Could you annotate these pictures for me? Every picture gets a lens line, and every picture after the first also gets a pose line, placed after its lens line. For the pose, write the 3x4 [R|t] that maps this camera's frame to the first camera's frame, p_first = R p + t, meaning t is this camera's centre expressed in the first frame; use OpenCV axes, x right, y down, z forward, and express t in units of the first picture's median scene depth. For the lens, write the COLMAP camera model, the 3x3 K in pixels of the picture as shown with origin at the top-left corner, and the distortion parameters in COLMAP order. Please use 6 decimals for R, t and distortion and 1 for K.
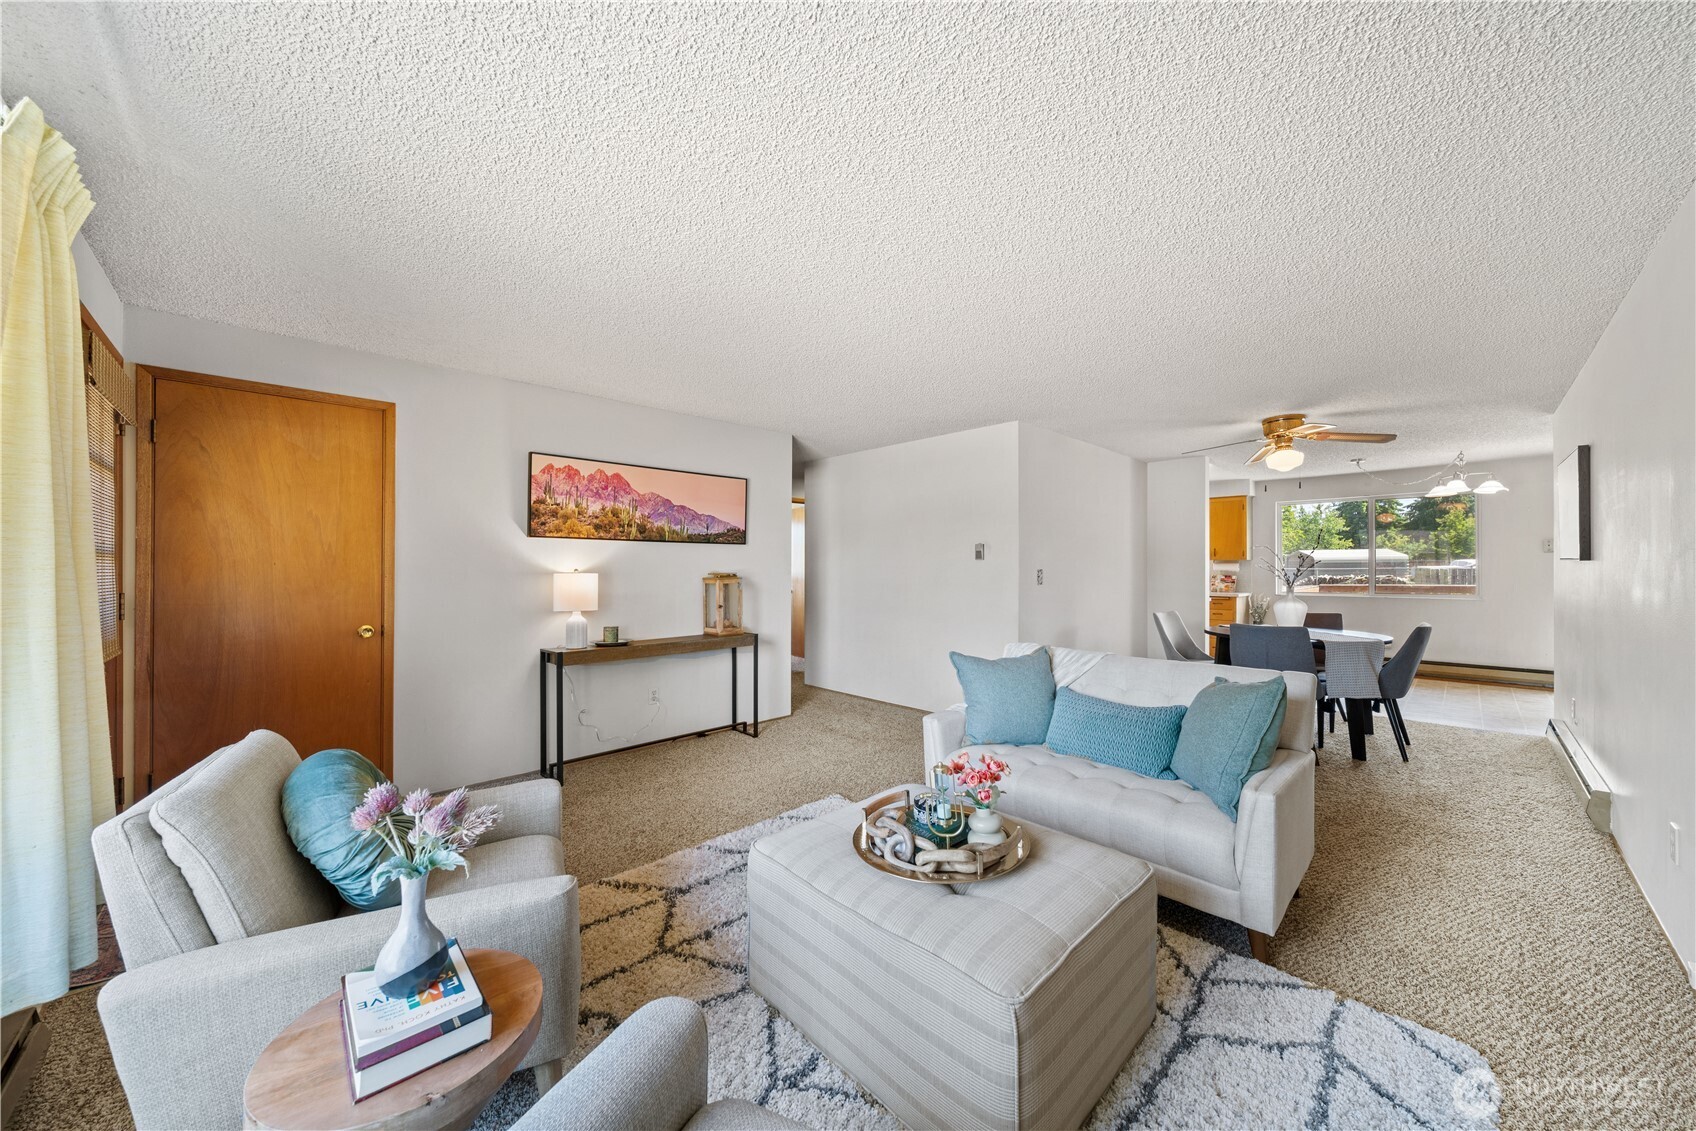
lens RADIAL K [[599.4, 0, 847.9], [0, 599.4, 565.7], [0, 0, 1]] dist [0.001542, -0.001039]
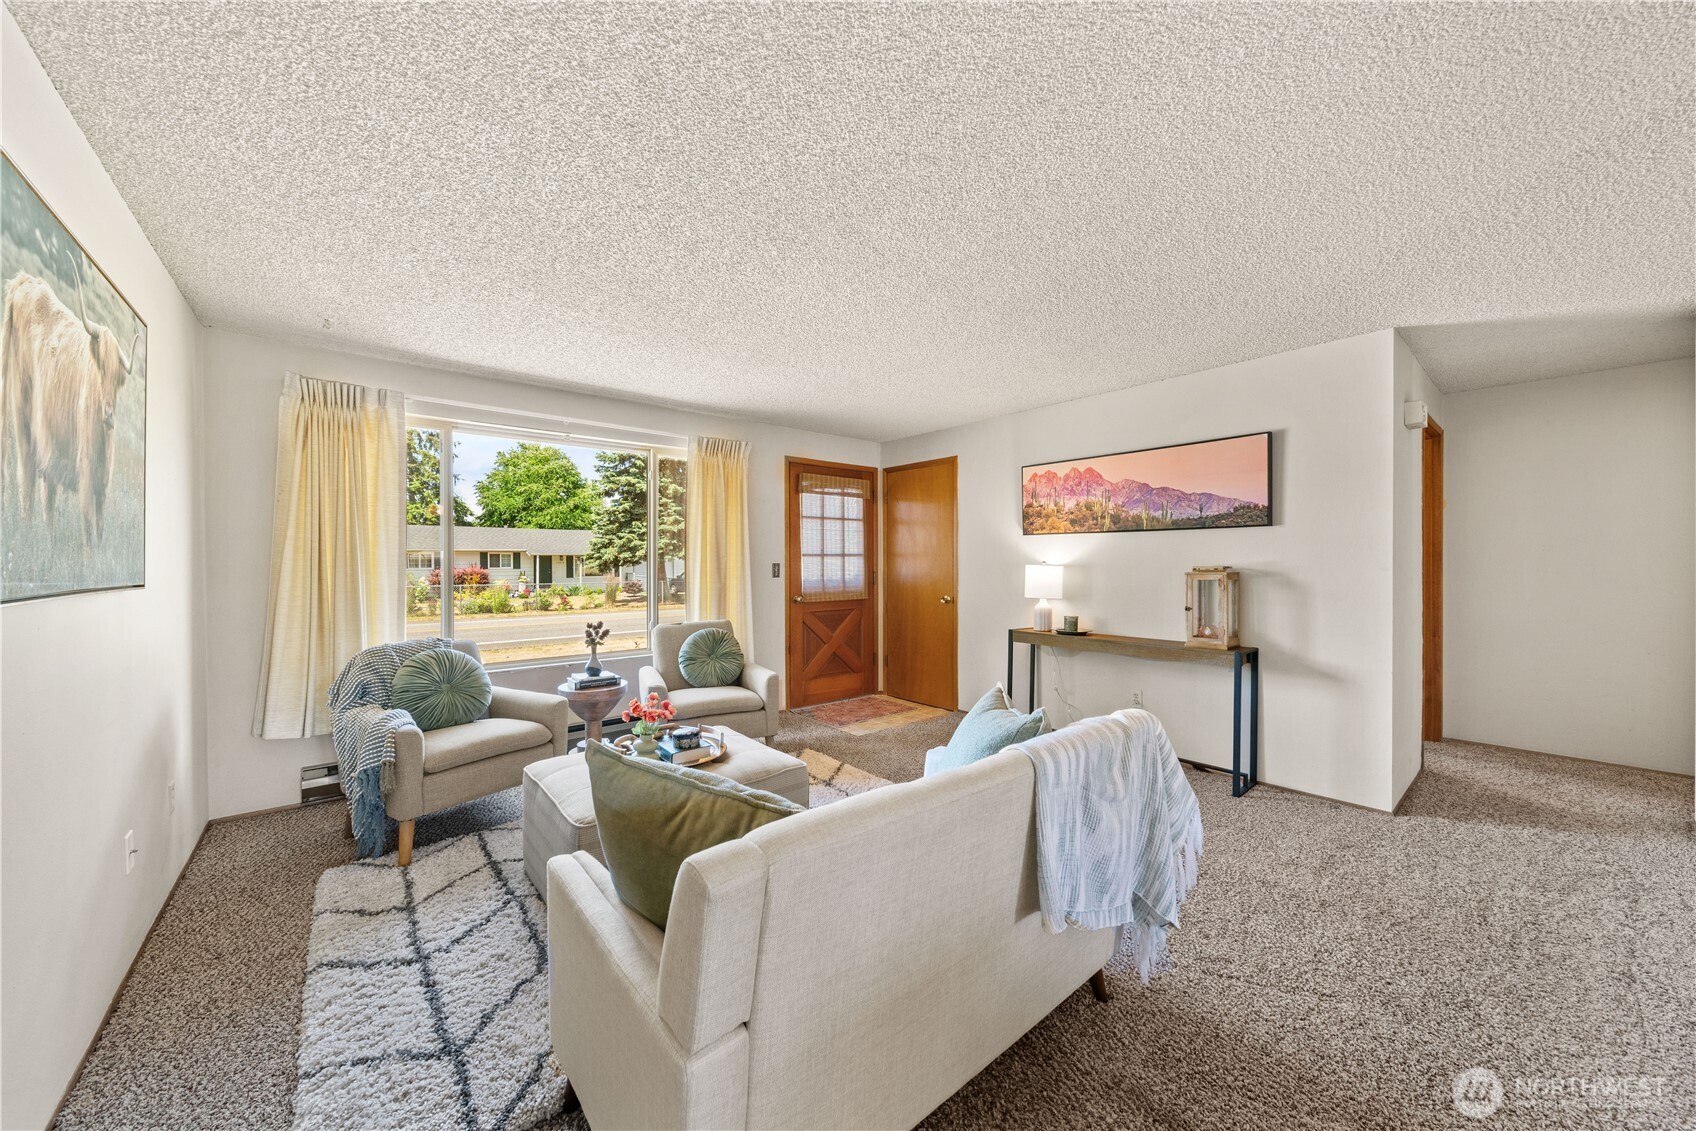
lens RADIAL K [[599.4, 0, 845.6], [0, 599.4, 563.2], [0, 0, 1]] dist [0.001542, -0.001039]
pose [[-0.082539, 0.005874, -0.996571, 0.605738], [0.009520, 0.999942, 0.005106, -0.000429], [0.996542, -0.009066, -0.082590, 0.607882]]
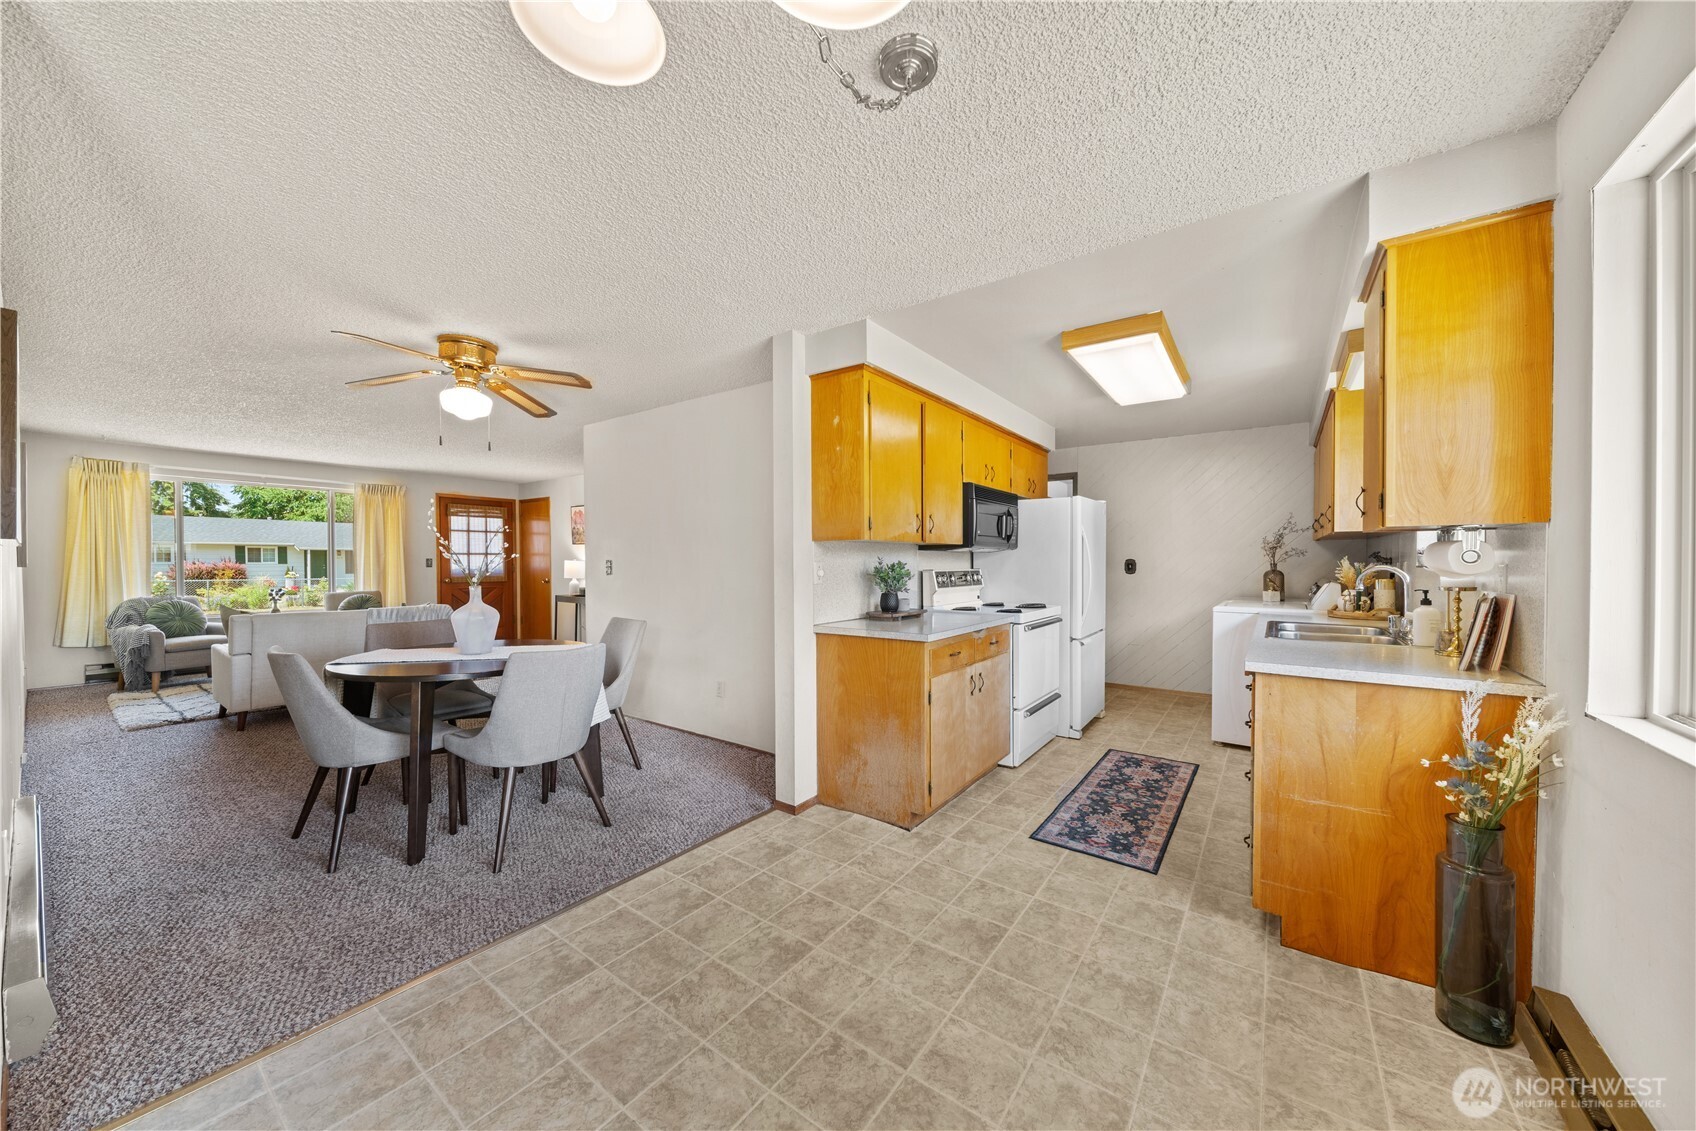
lens RADIAL K [[586.5, 0, 836.3], [0, 586.5, 572.6], [0, 0, 1]] dist [-0.002300, -0.000242]
pose [[0.161735, 0.024460, -0.986531, 1.490877], [0.000575, 0.999690, 0.024880, 0.003138], [0.986834, -0.004592, 0.161671, 1.339617]]
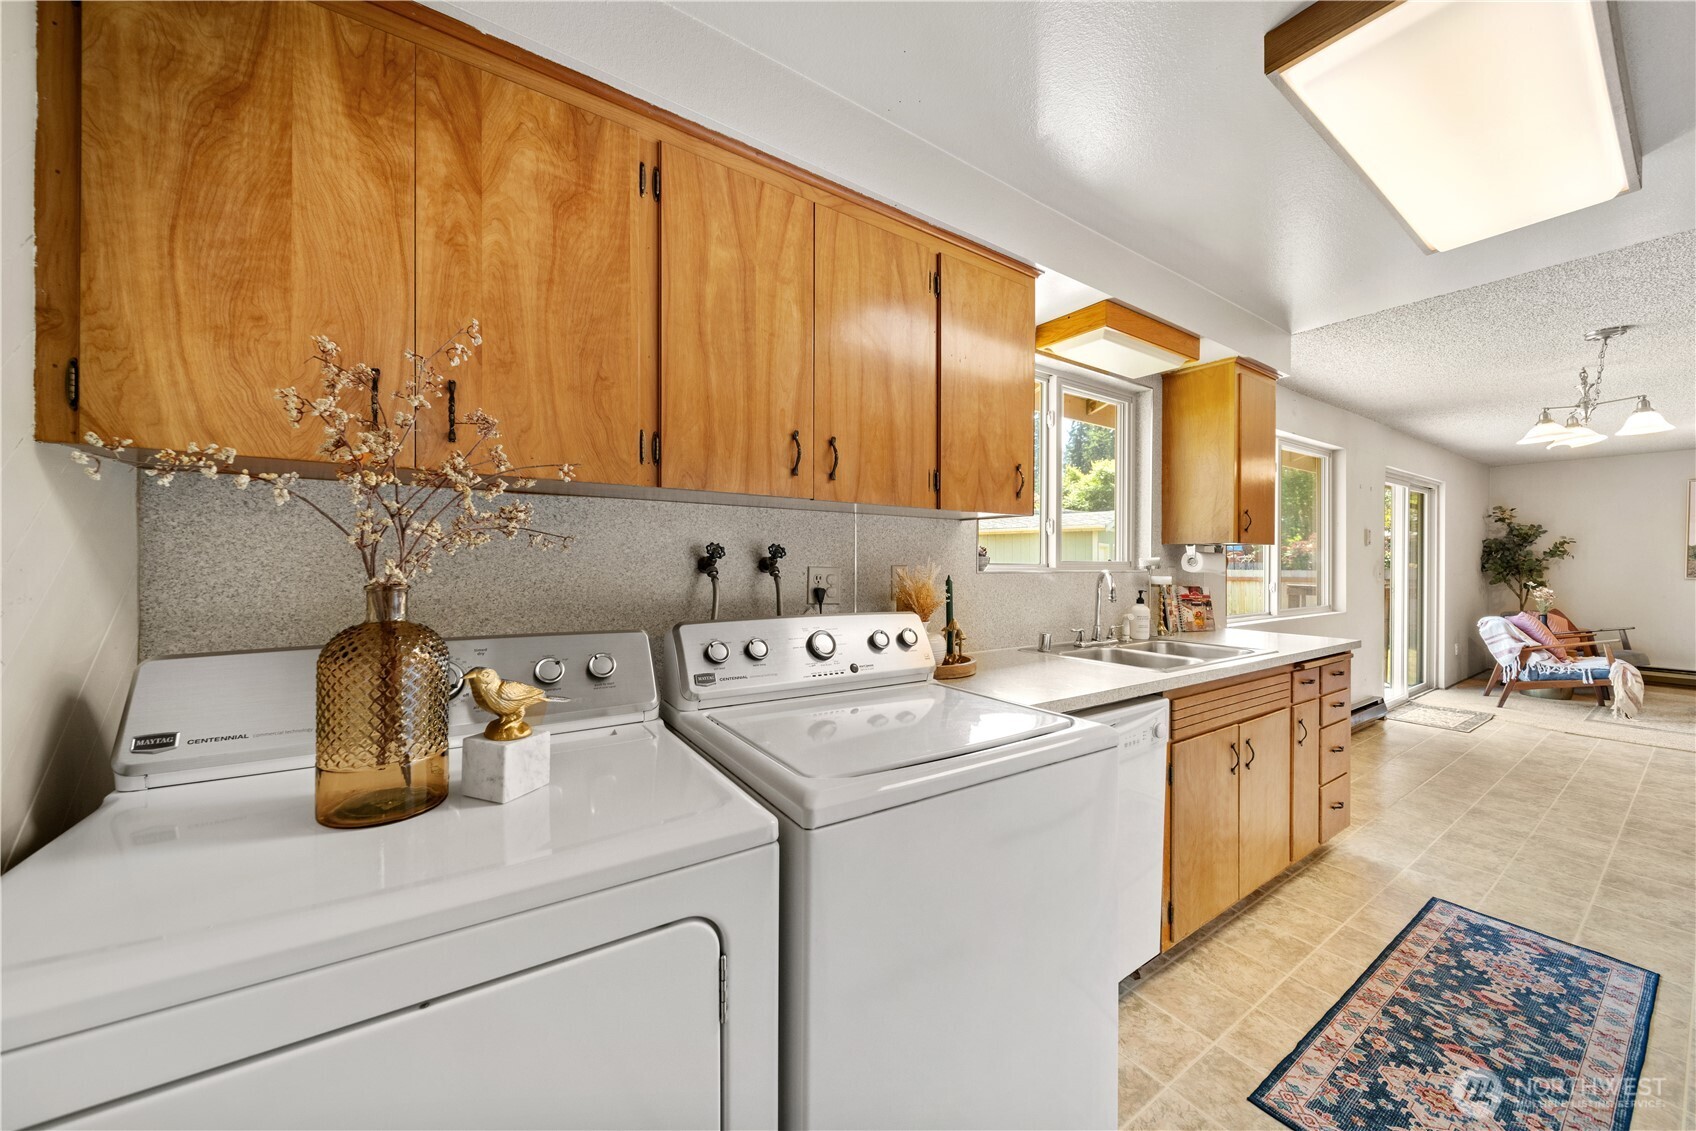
lens RADIAL K [[599.4, 0, 841.6], [0, 599.4, 565.9], [0, 0, 1]] dist [0.001542, -0.001039]
pose [[0.169483, -0.004238, 0.985524, 0.444710], [-0.006182, 0.999967, 0.005363, 0.005055], [-0.985514, -0.007001, 0.169451, 2.114017]]
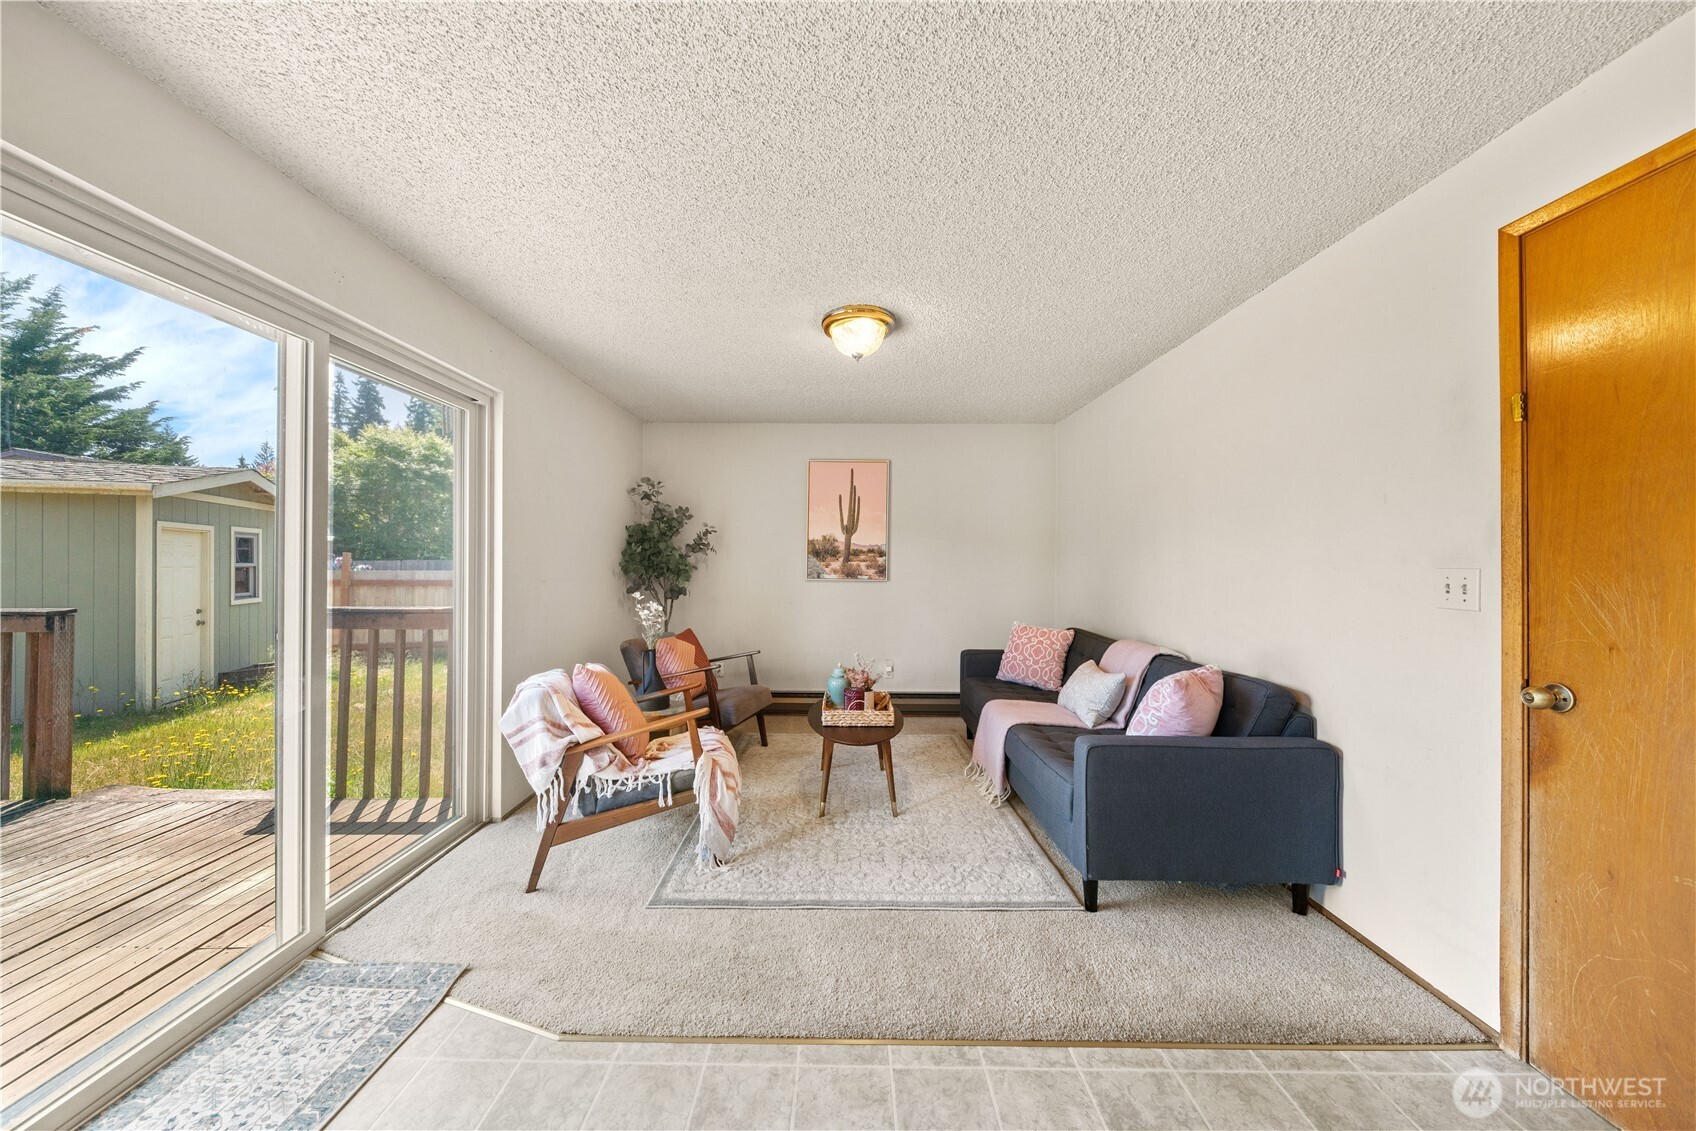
lens RADIAL K [[599.4, 0, 835.3], [0, 599.4, 568.9], [0, 0, 1]] dist [0.001542, -0.001039]
pose [[-0.710921, -0.006131, 0.703245, 1.263756], [-0.005503, 0.999980, 0.003155, 0.004718], [-0.703251, -0.001626, -0.710940, 1.238221]]
